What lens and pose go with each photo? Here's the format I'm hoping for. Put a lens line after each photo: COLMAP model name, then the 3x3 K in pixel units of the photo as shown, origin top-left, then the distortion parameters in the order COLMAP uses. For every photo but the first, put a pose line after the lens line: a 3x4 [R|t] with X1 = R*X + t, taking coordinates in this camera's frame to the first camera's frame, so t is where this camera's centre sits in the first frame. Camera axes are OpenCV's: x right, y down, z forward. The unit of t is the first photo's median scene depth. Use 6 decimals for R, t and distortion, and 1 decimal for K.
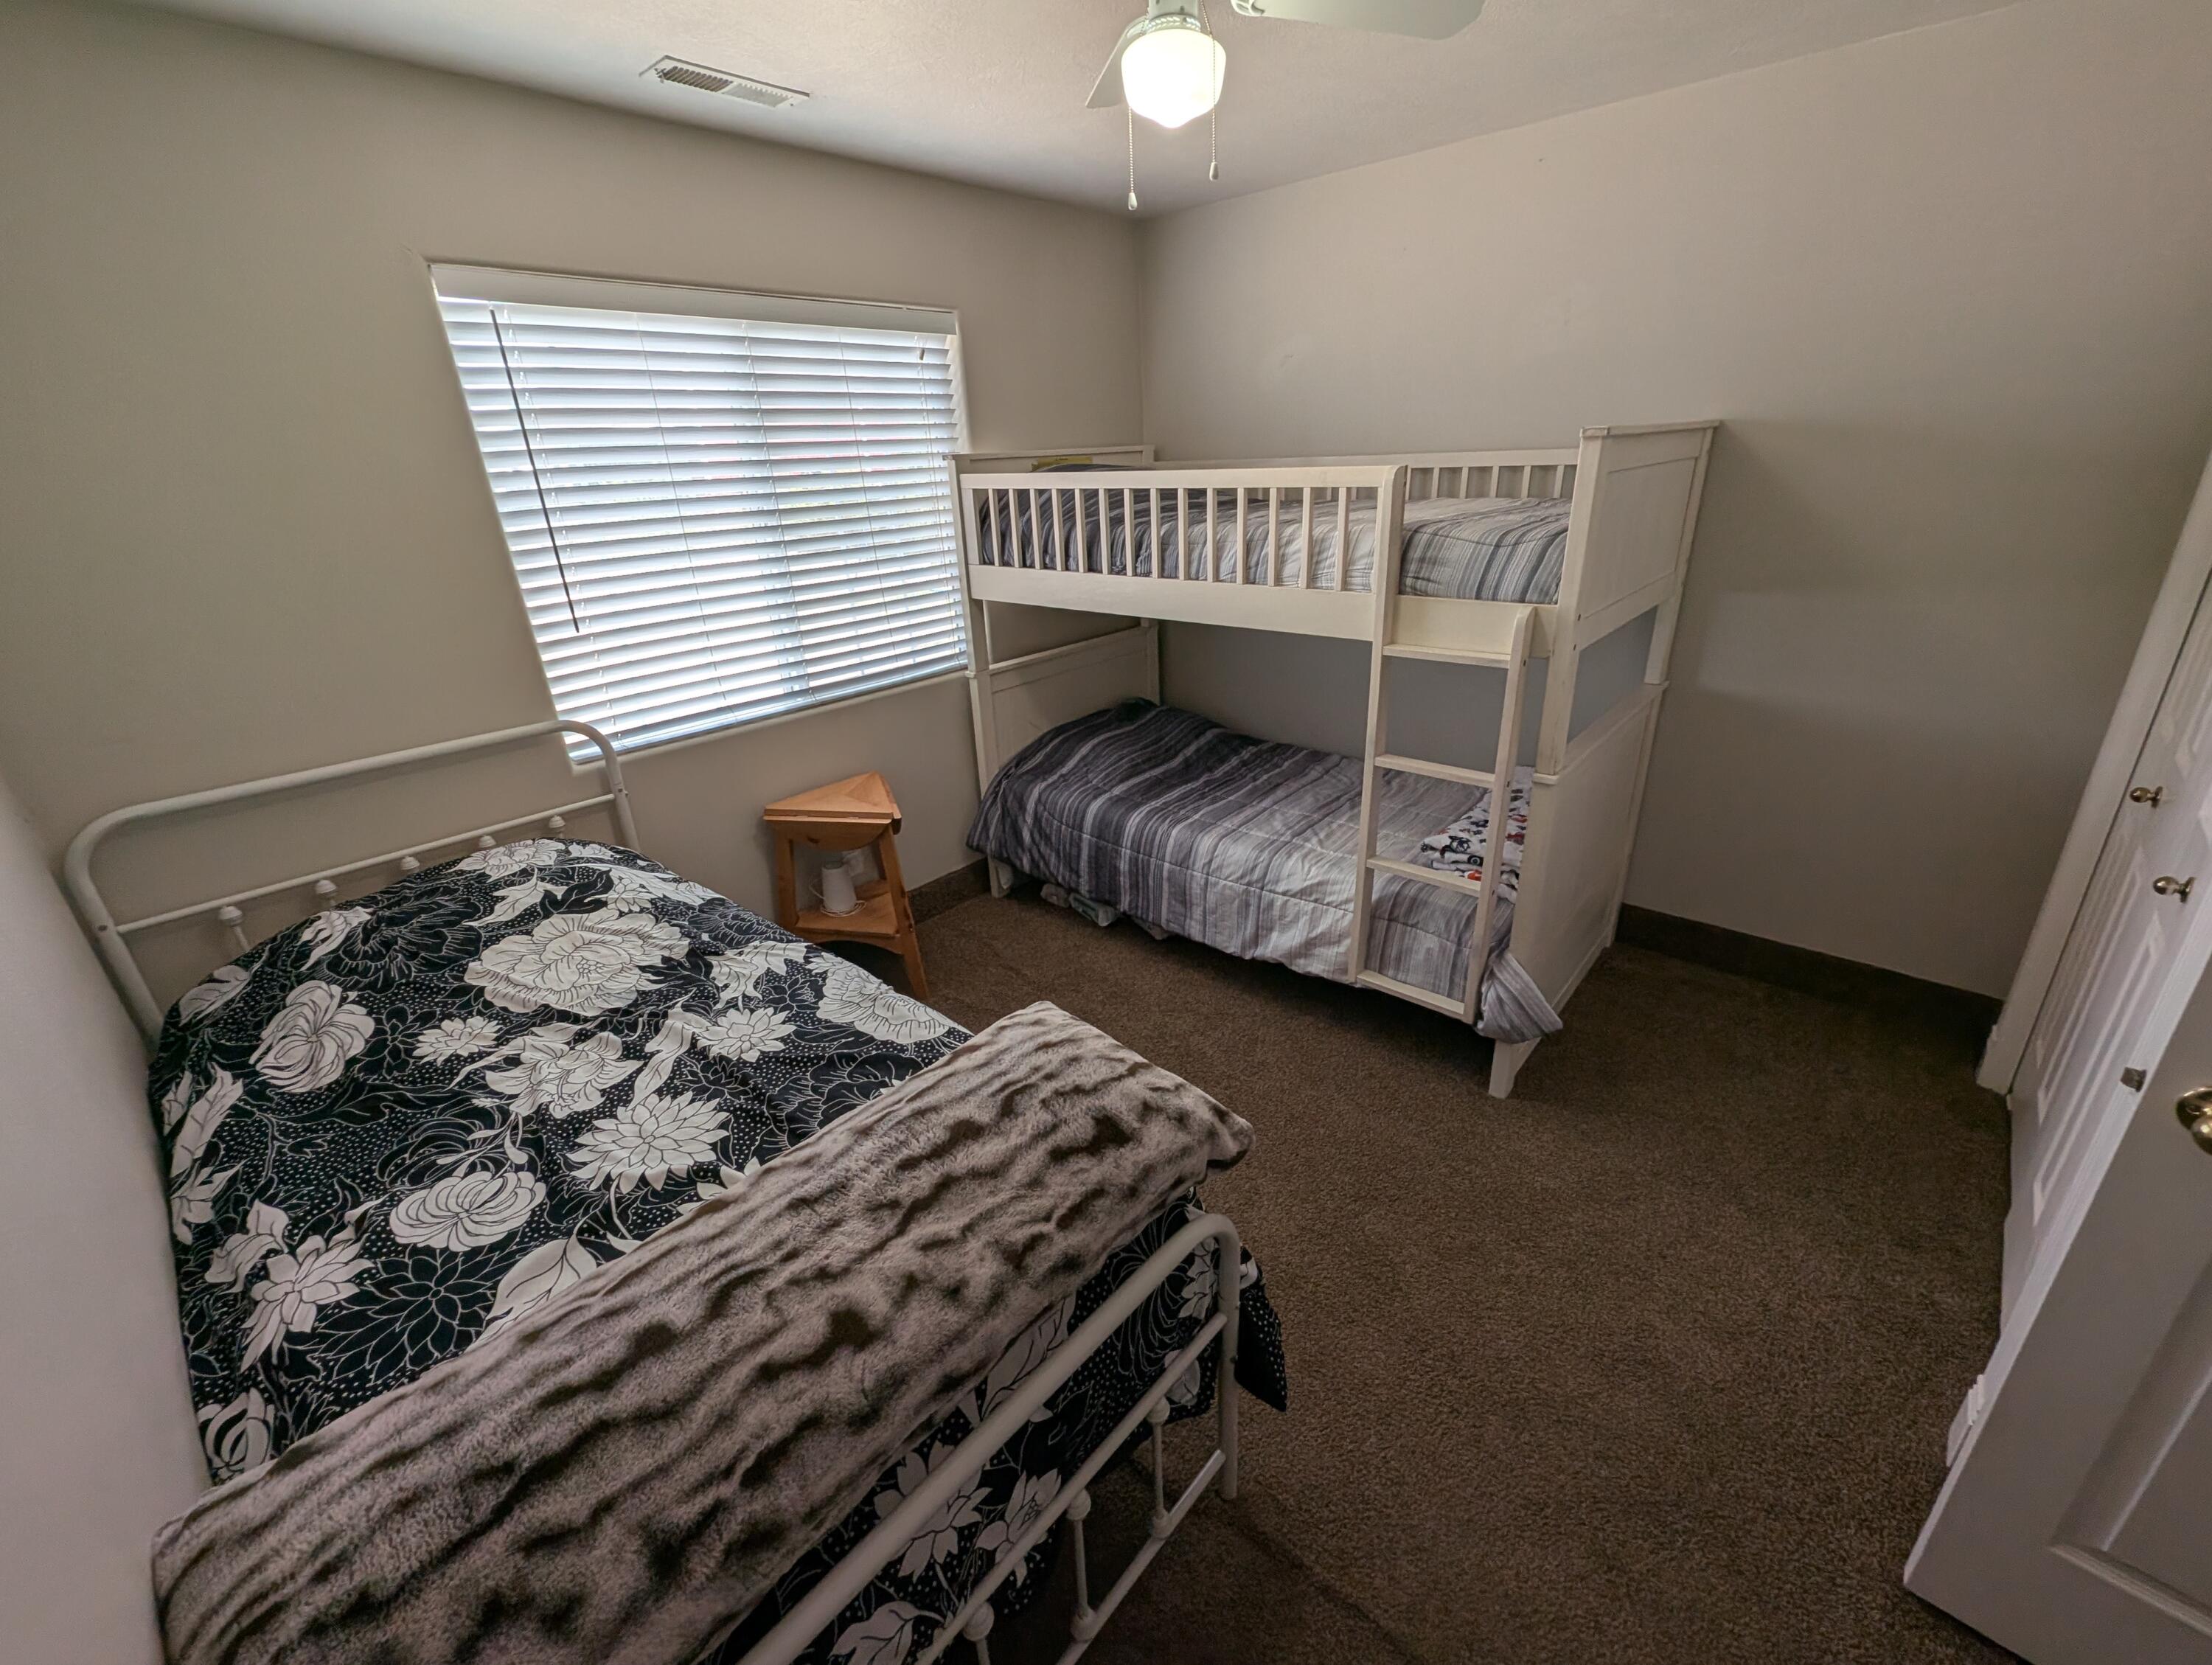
lens RADIAL K [[910.9, 0, 1105.5], [0, 910.9, 830.1], [0, 0, 1]] dist [0.002892, -0.002511]
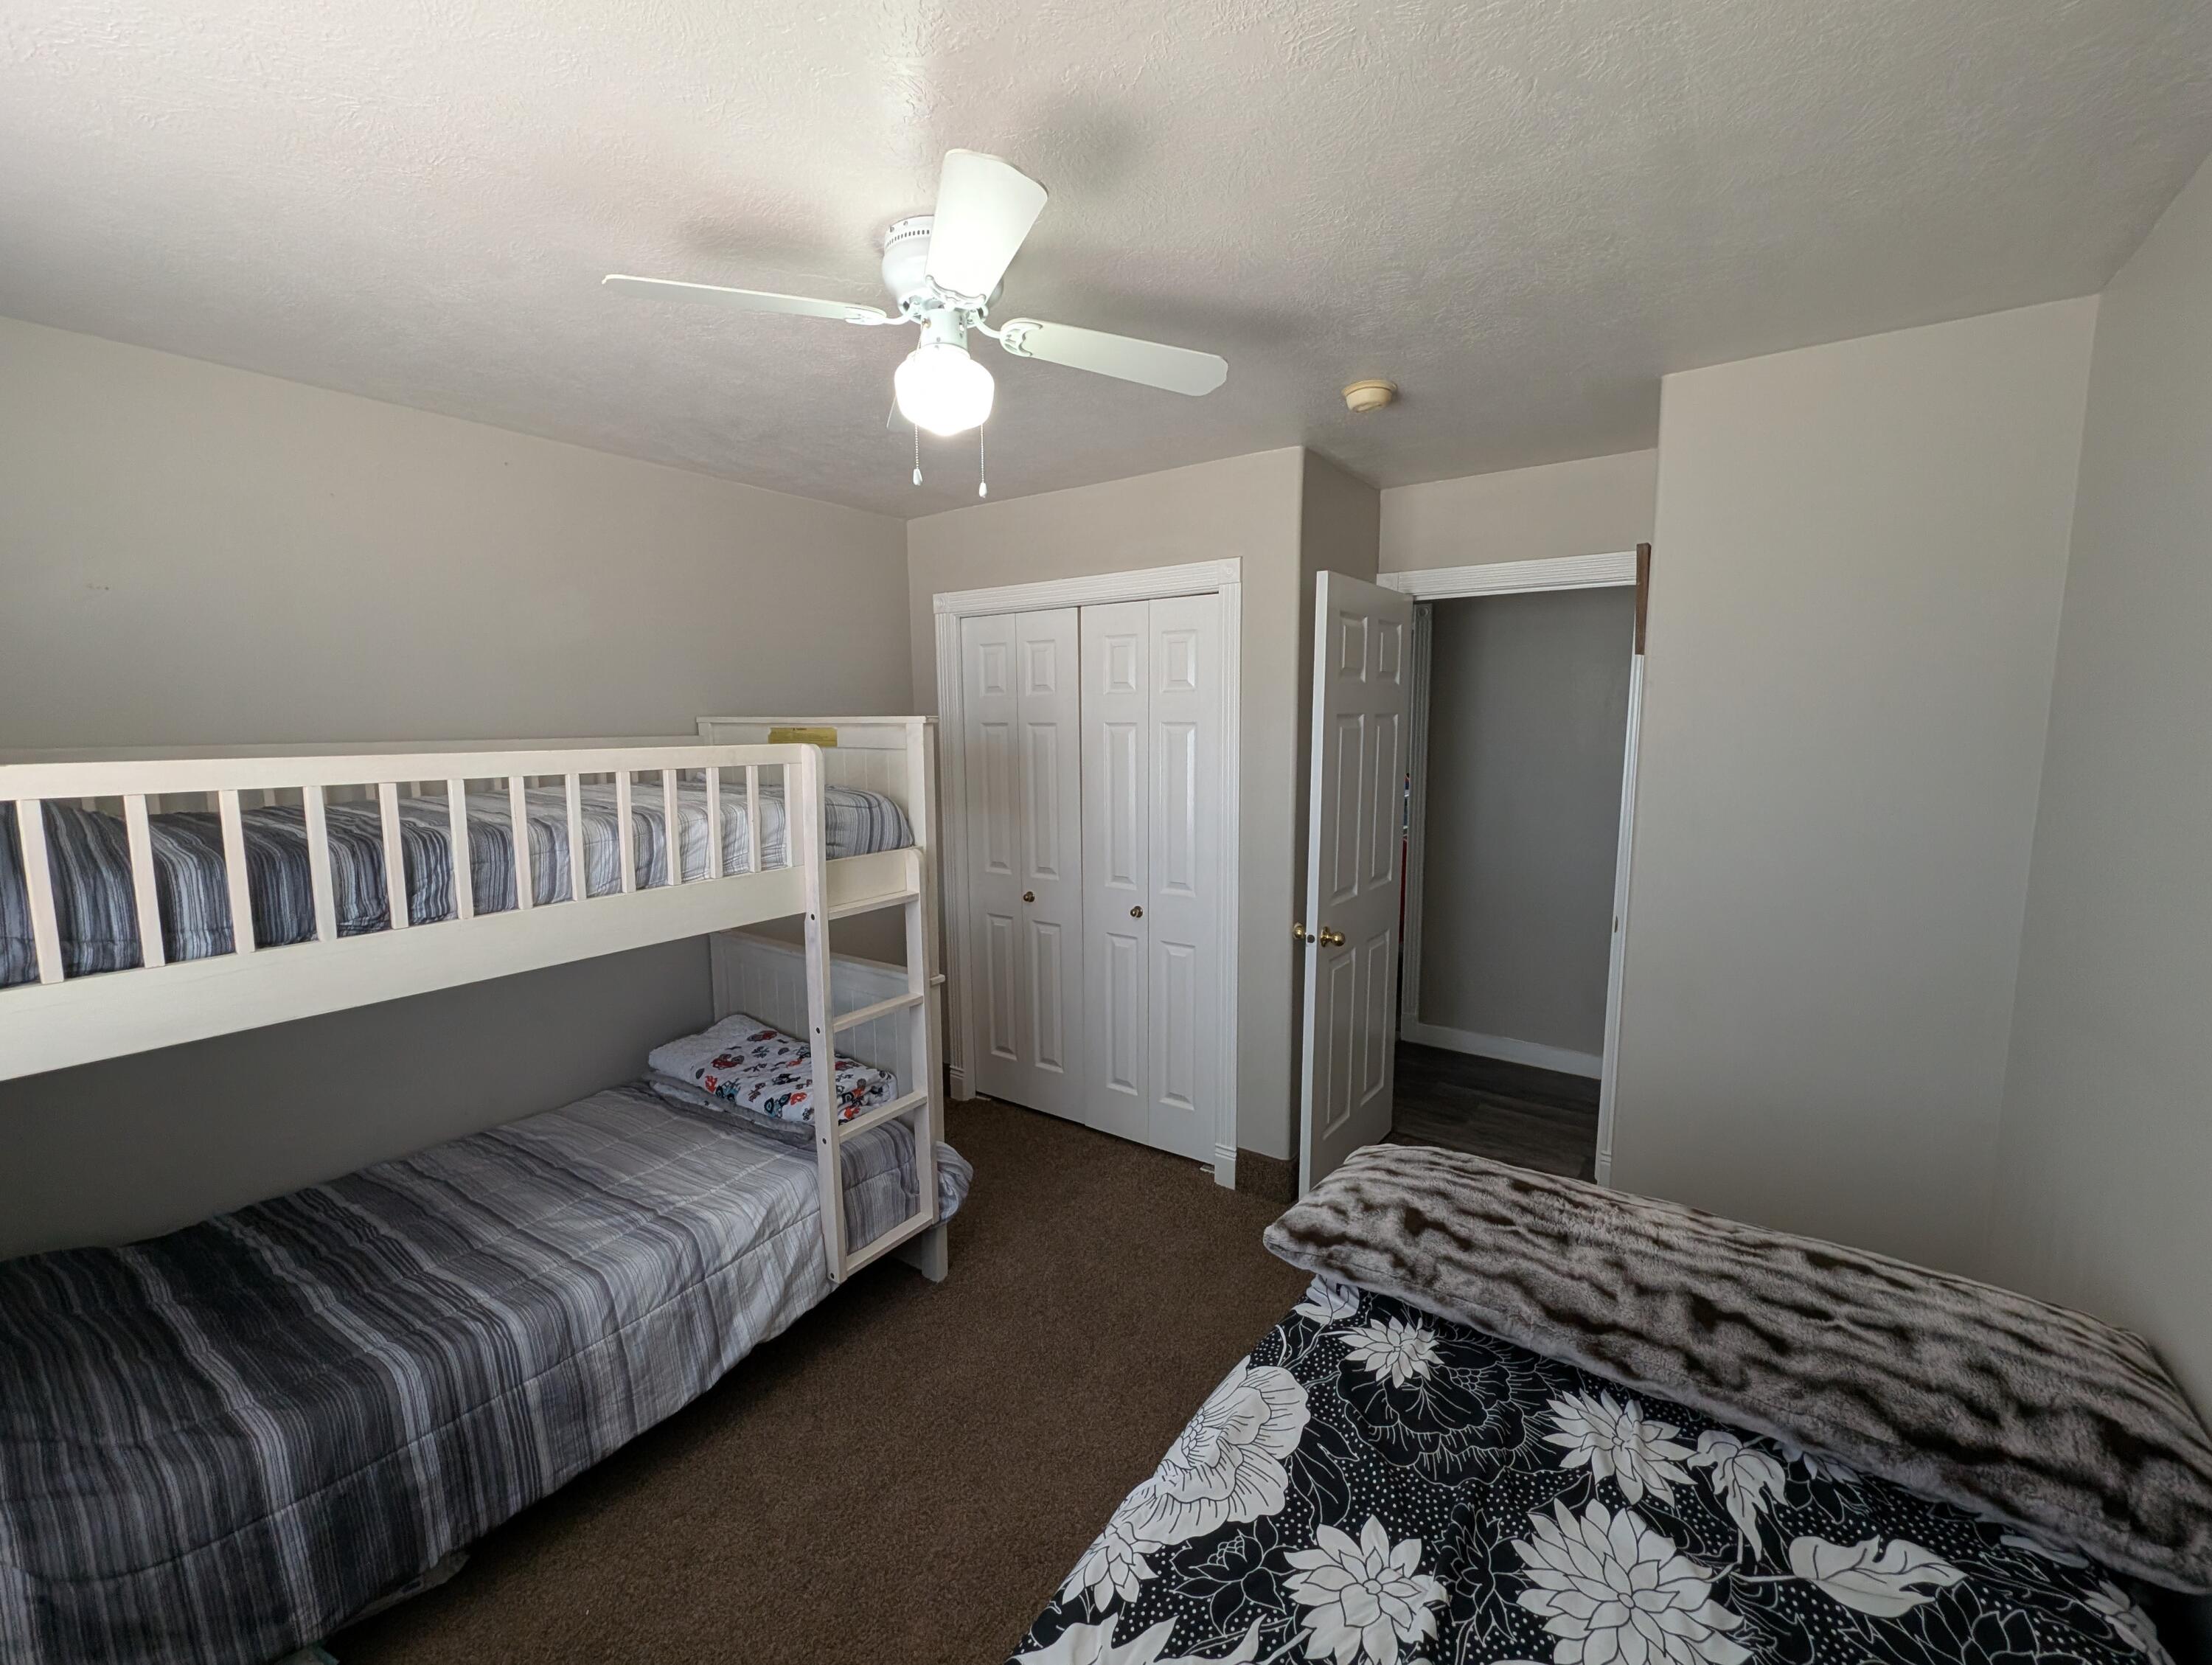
lens RADIAL K [[910.9, 0, 1105.5], [0, 910.9, 830.1], [0, 0, 1]] dist [0.002892, -0.002511]
pose [[-0.127265, -0.074323, 0.989080, -0.593491], [0.389010, 0.913554, 0.118702, -0.236164], [-0.912401, 0.399869, -0.087351, 0.644707]]
